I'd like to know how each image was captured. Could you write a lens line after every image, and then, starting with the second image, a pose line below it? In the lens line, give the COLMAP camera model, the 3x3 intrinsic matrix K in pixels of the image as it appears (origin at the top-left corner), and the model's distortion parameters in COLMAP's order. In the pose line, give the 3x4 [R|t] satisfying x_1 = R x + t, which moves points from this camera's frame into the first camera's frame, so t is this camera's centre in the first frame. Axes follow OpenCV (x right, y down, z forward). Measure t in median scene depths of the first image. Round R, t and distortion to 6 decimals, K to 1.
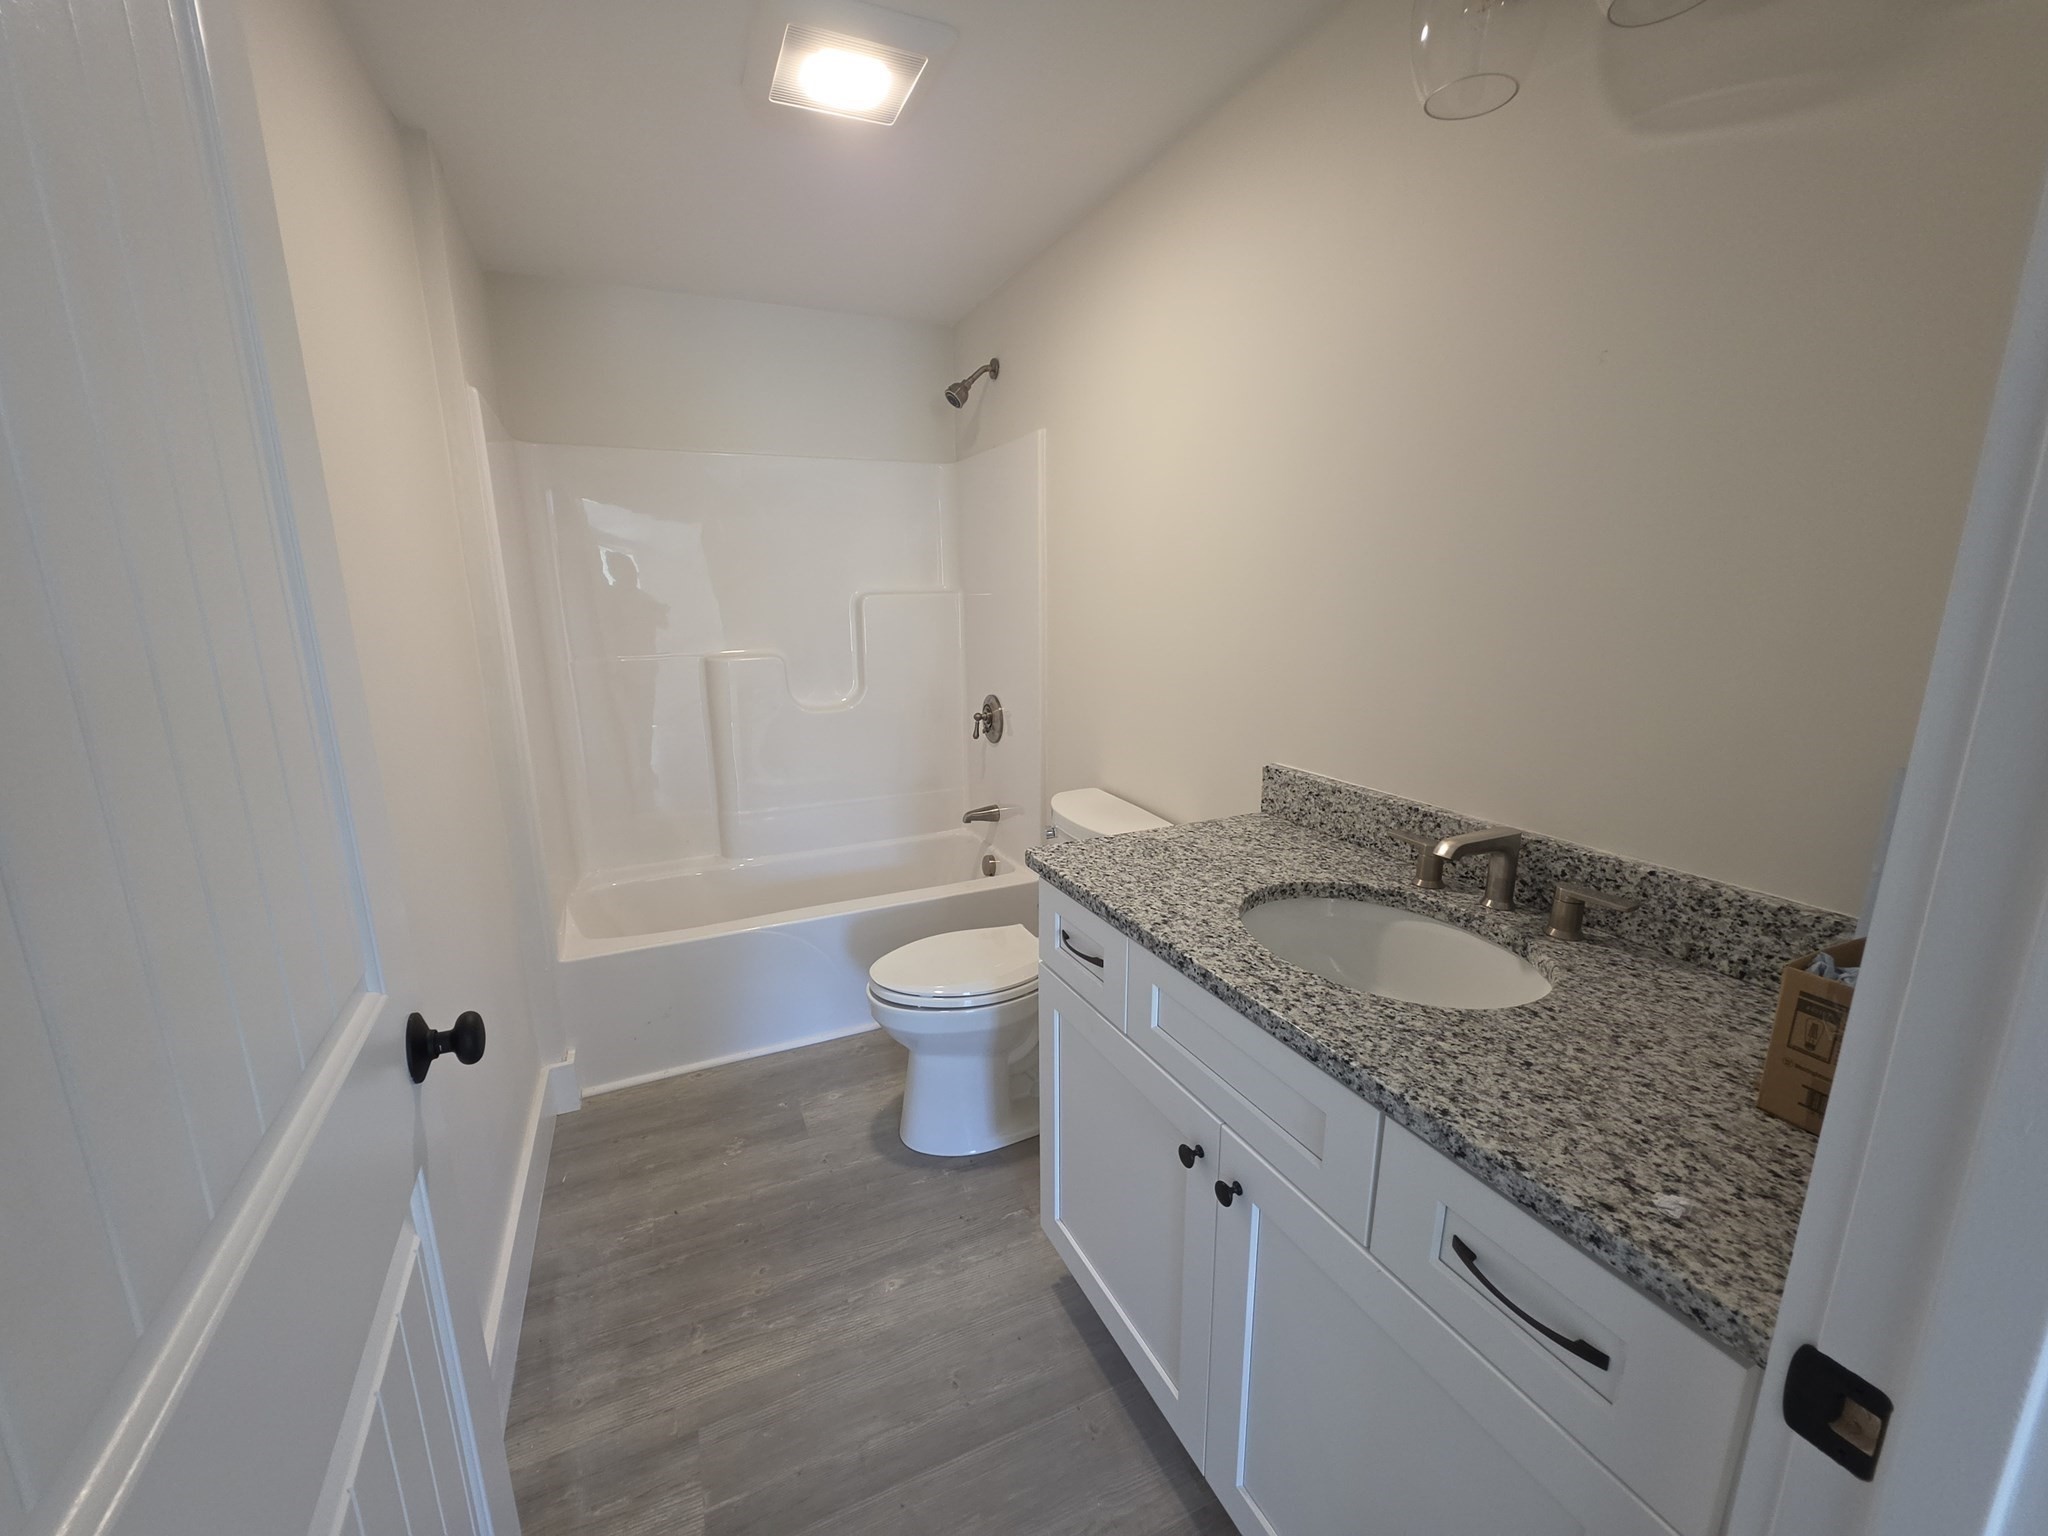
lens RADIAL K [[825.6, 0, 1019.0], [0, 825.6, 775.4], [0, 0, 1]] dist [-0.002004, -0.000017]
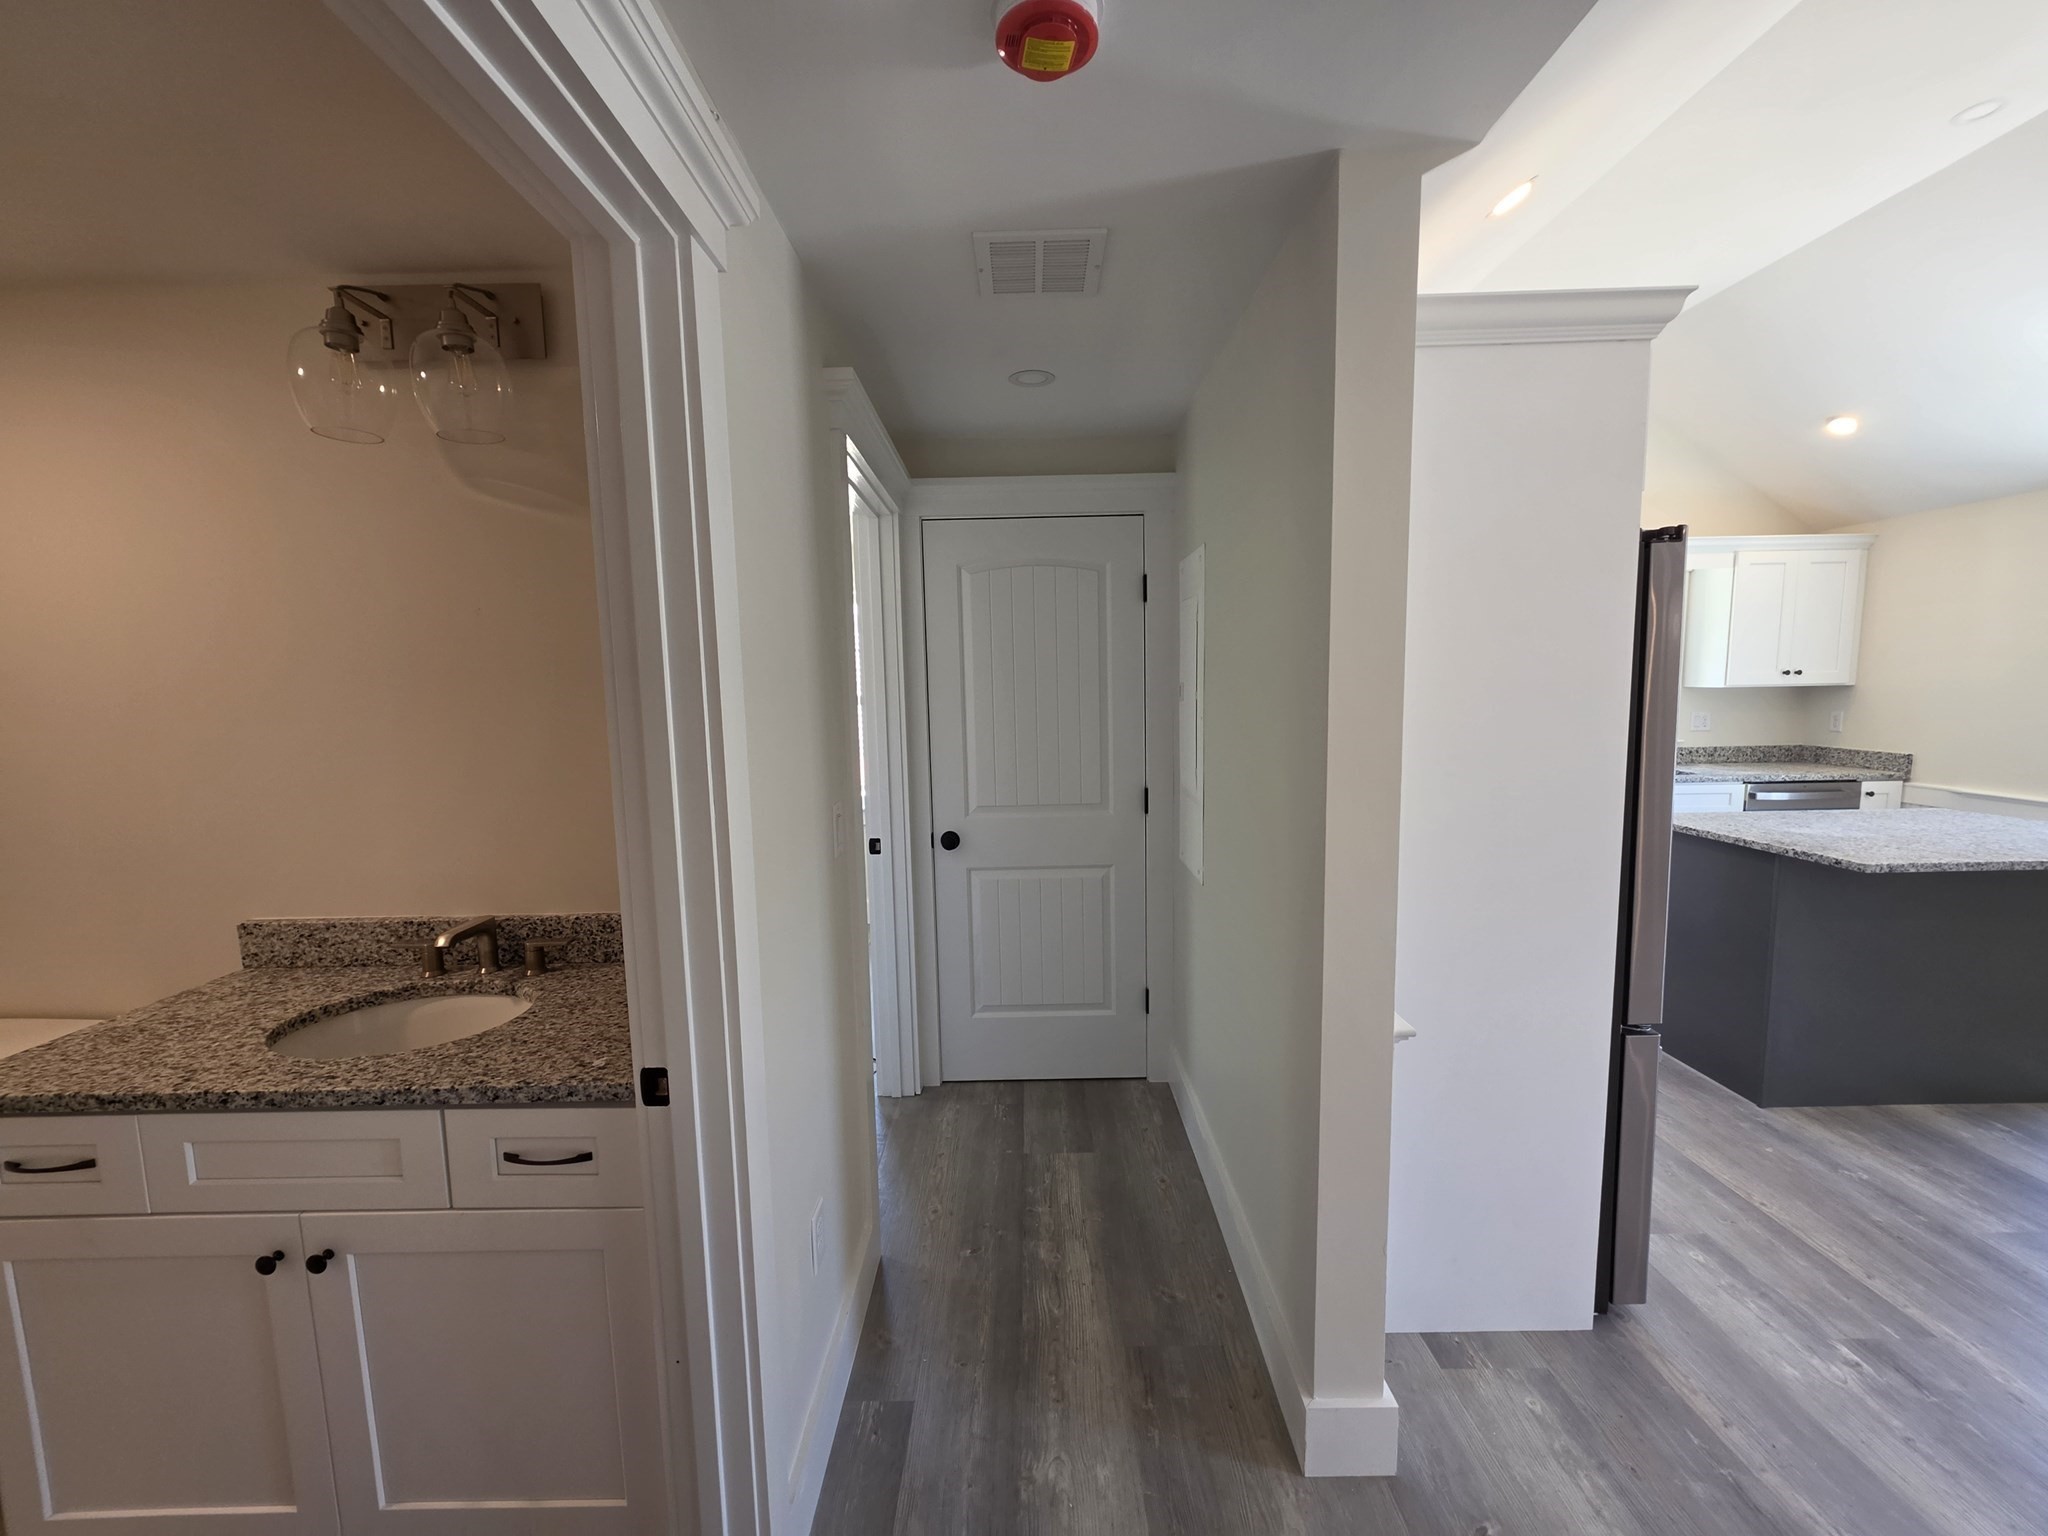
lens RADIAL K [[825.6, 0, 1019.0], [0, 825.6, 775.4], [0, 0, 1]] dist [-0.002004, -0.000017]
pose [[0.422568, -0.101629, 0.900615, -0.299971], [0.216763, 0.976188, 0.008452, 0.014579], [-0.880029, 0.191648, 0.434535, -0.518560]]
